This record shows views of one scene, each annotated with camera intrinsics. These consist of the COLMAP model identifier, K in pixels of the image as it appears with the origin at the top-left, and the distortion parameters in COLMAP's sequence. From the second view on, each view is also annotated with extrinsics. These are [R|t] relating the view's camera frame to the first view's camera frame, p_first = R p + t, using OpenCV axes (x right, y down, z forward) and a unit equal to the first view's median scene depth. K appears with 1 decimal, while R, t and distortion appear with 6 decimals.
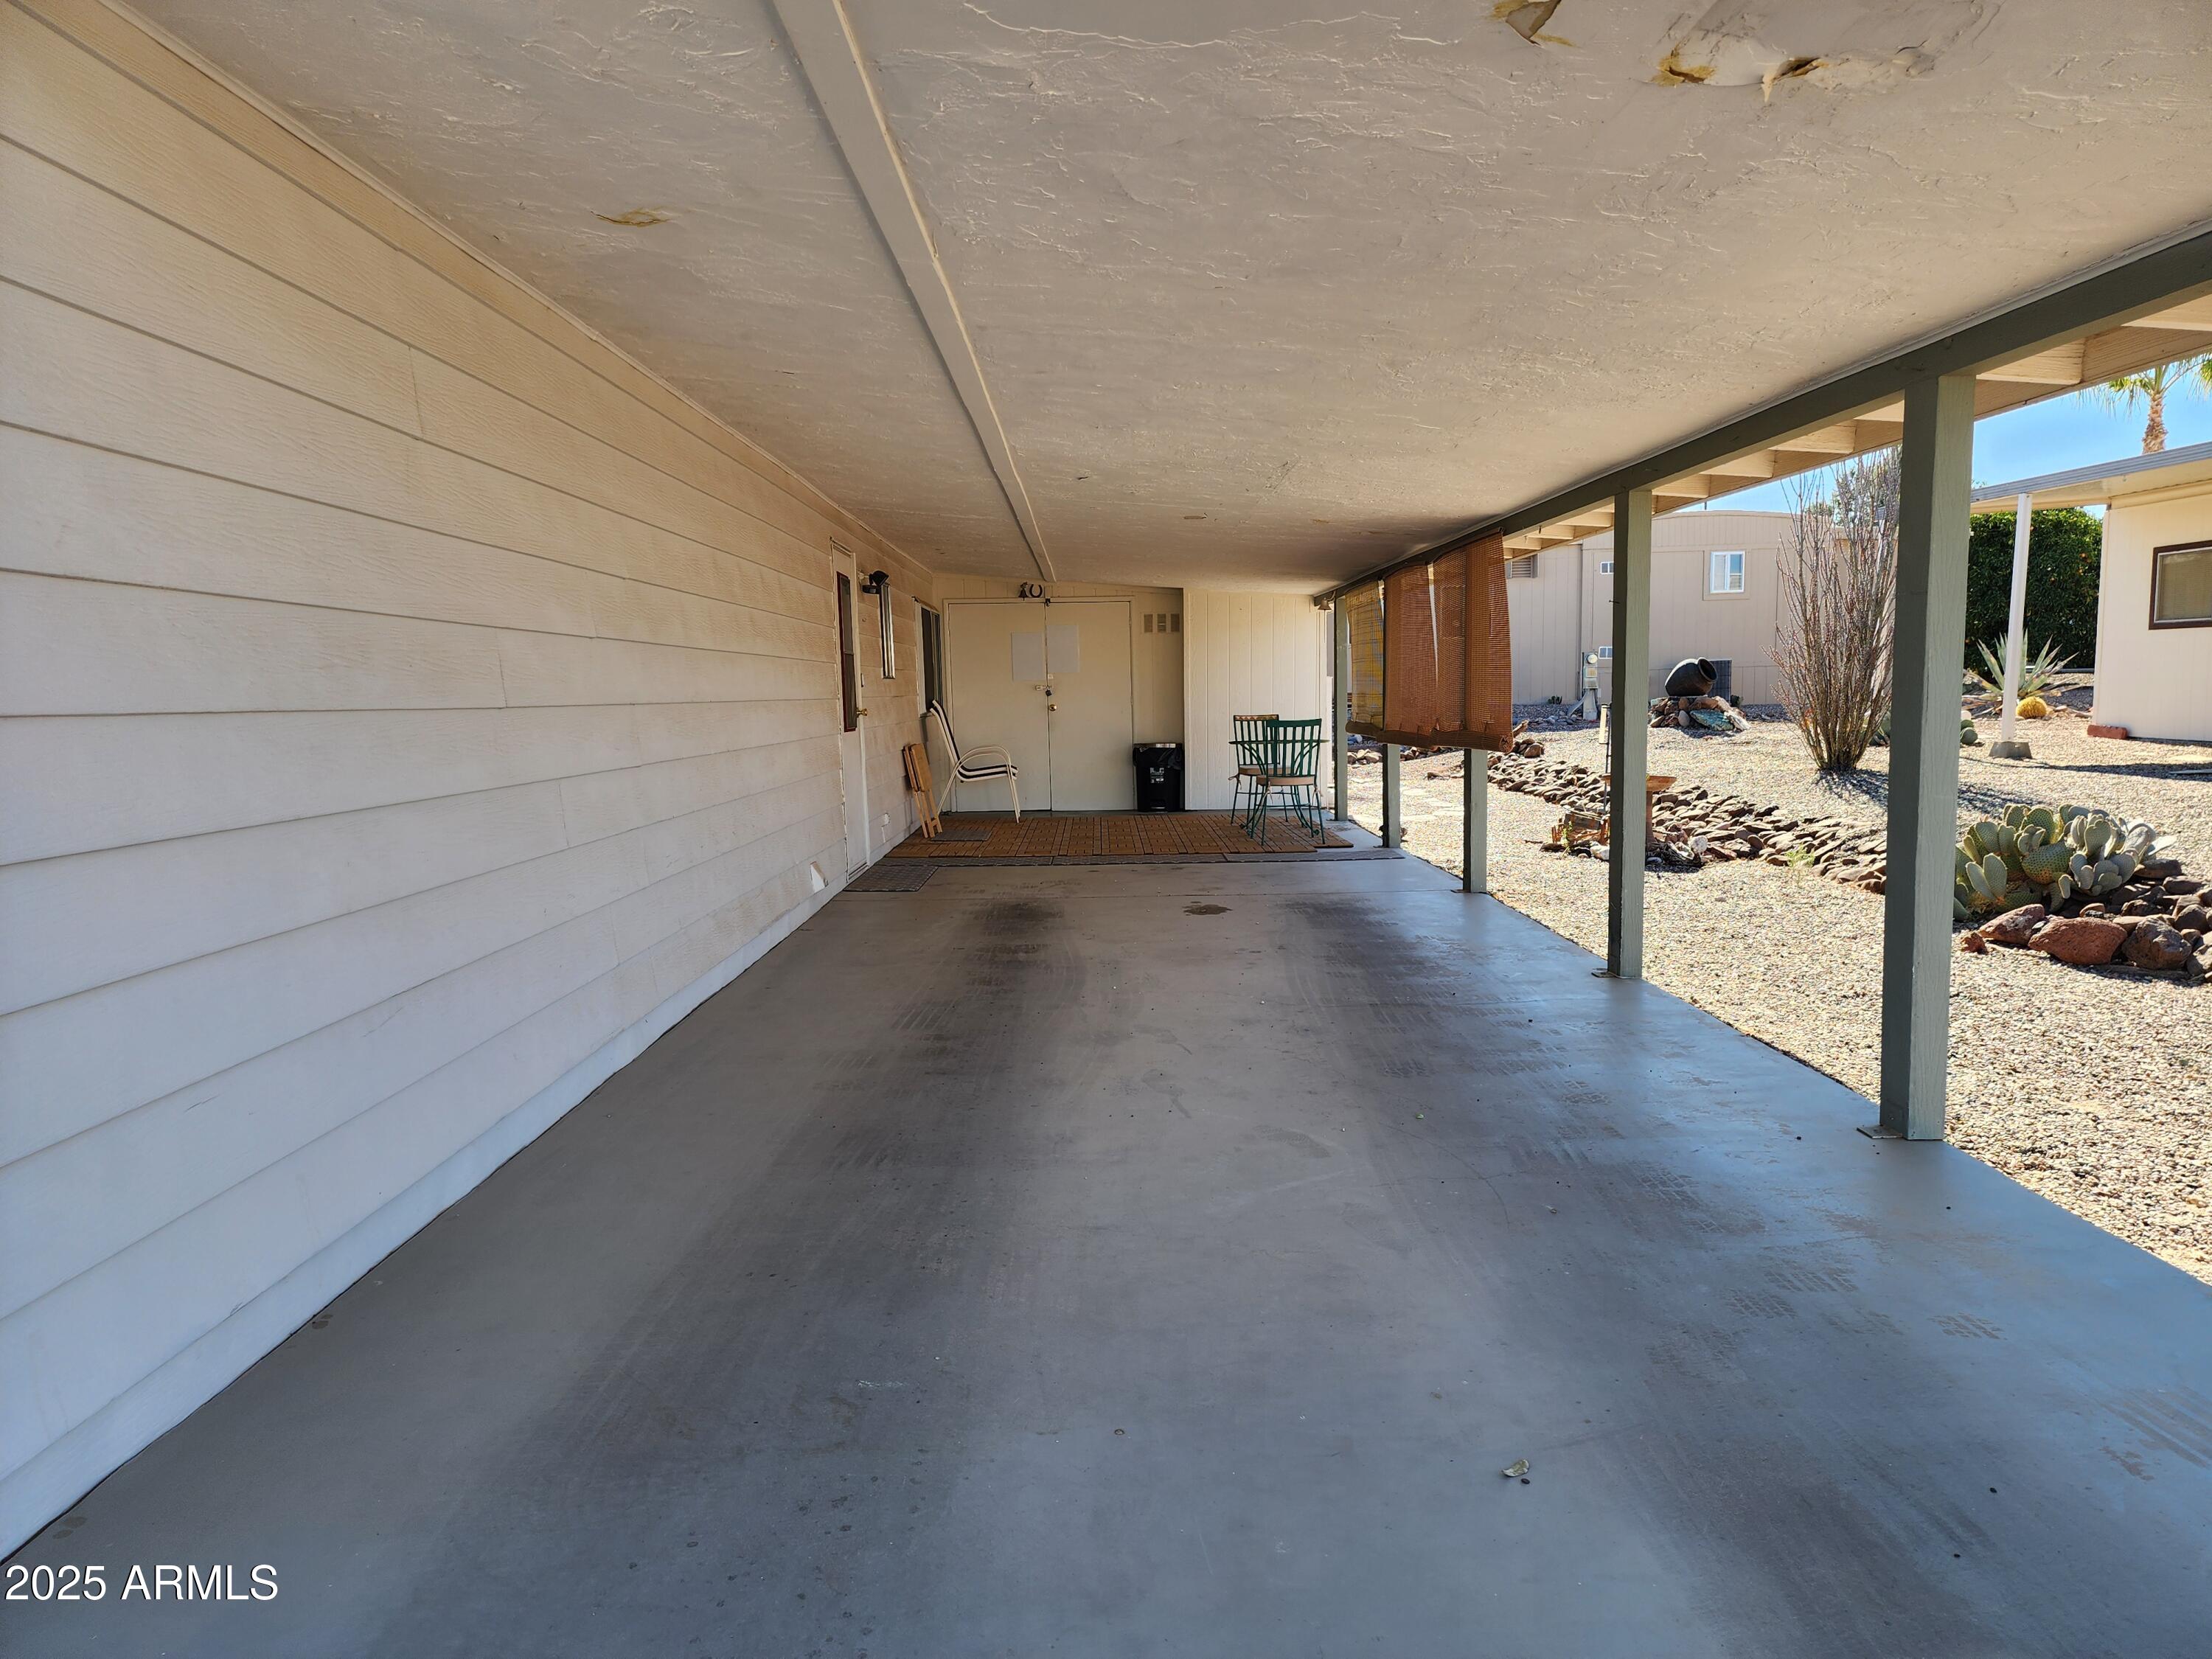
lens RADIAL K [[1475.0, 0, 1102.4], [0, 1475.0, 835.8], [0, 0, 1]] dist [0.066817, -0.055283]
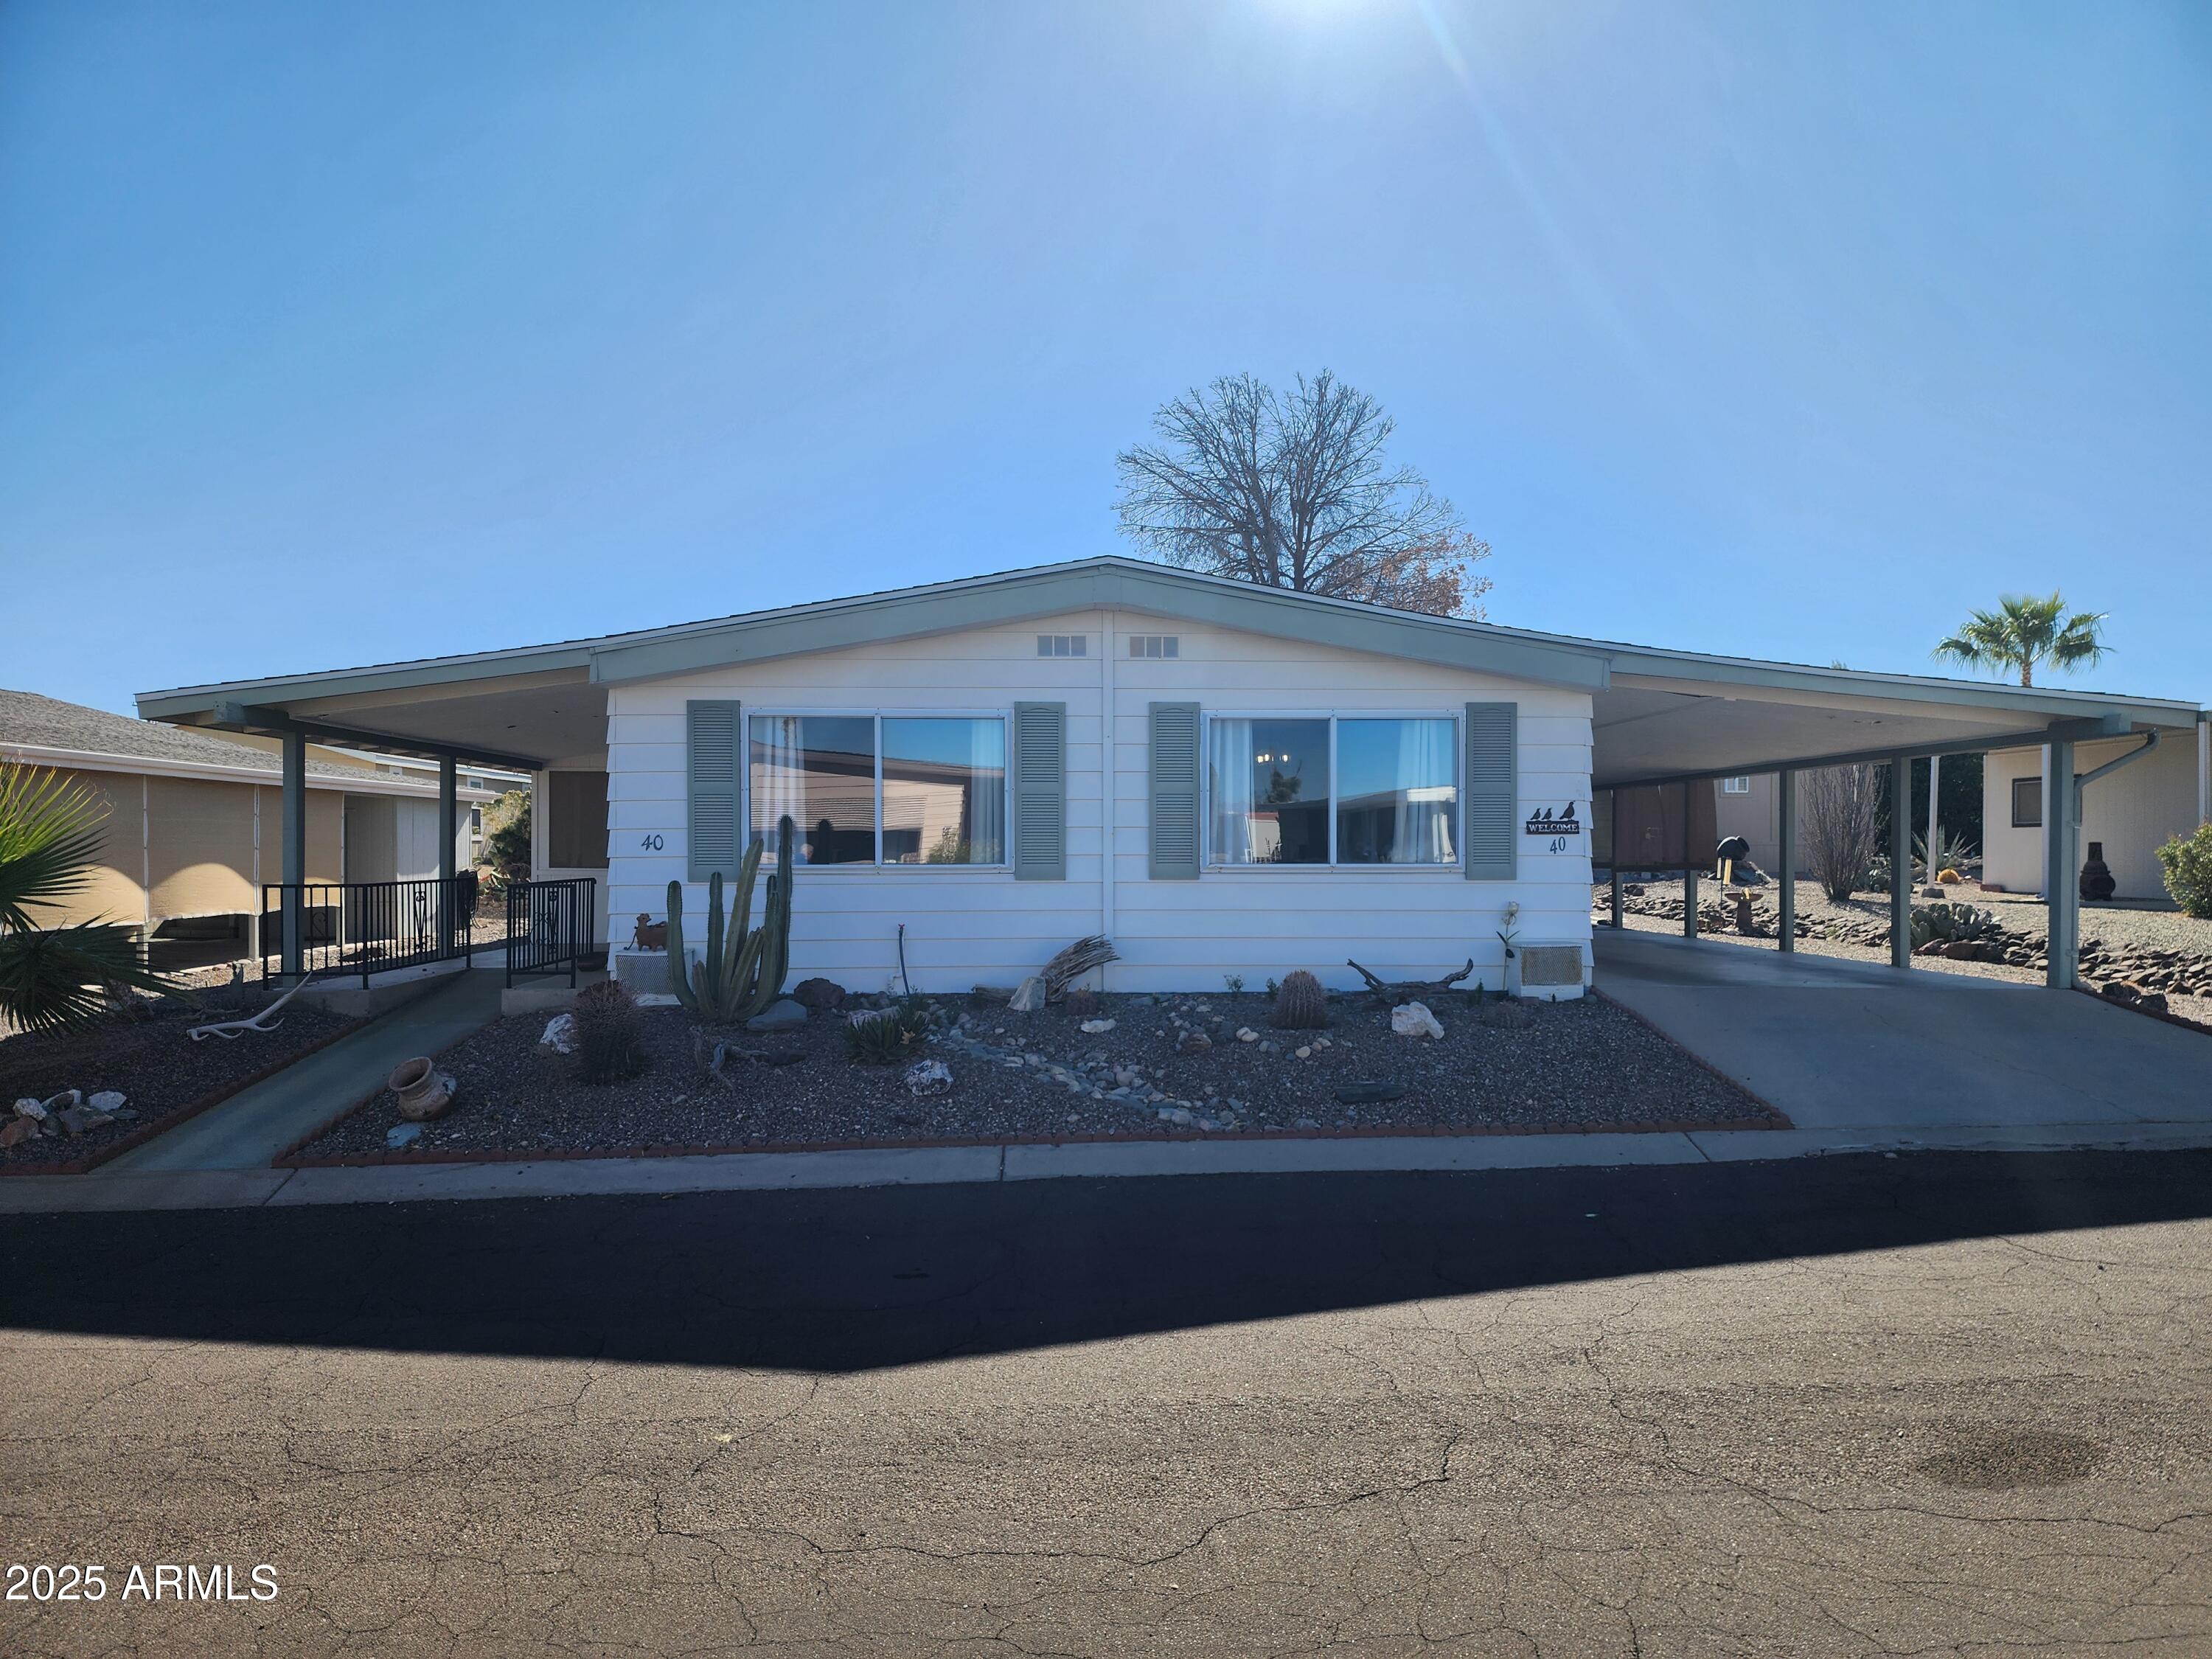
lens RADIAL K [[1475.0, 0, 1115.1], [0, 1475.0, 827.1], [0, 0, 1]] dist [0.066817, -0.055283]
pose [[0.998984, 0.026776, 0.036237, -0.508065], [-0.022220, 0.992432, -0.120768, 0.121163], [-0.039196, 0.119840, 0.992019, -0.866213]]
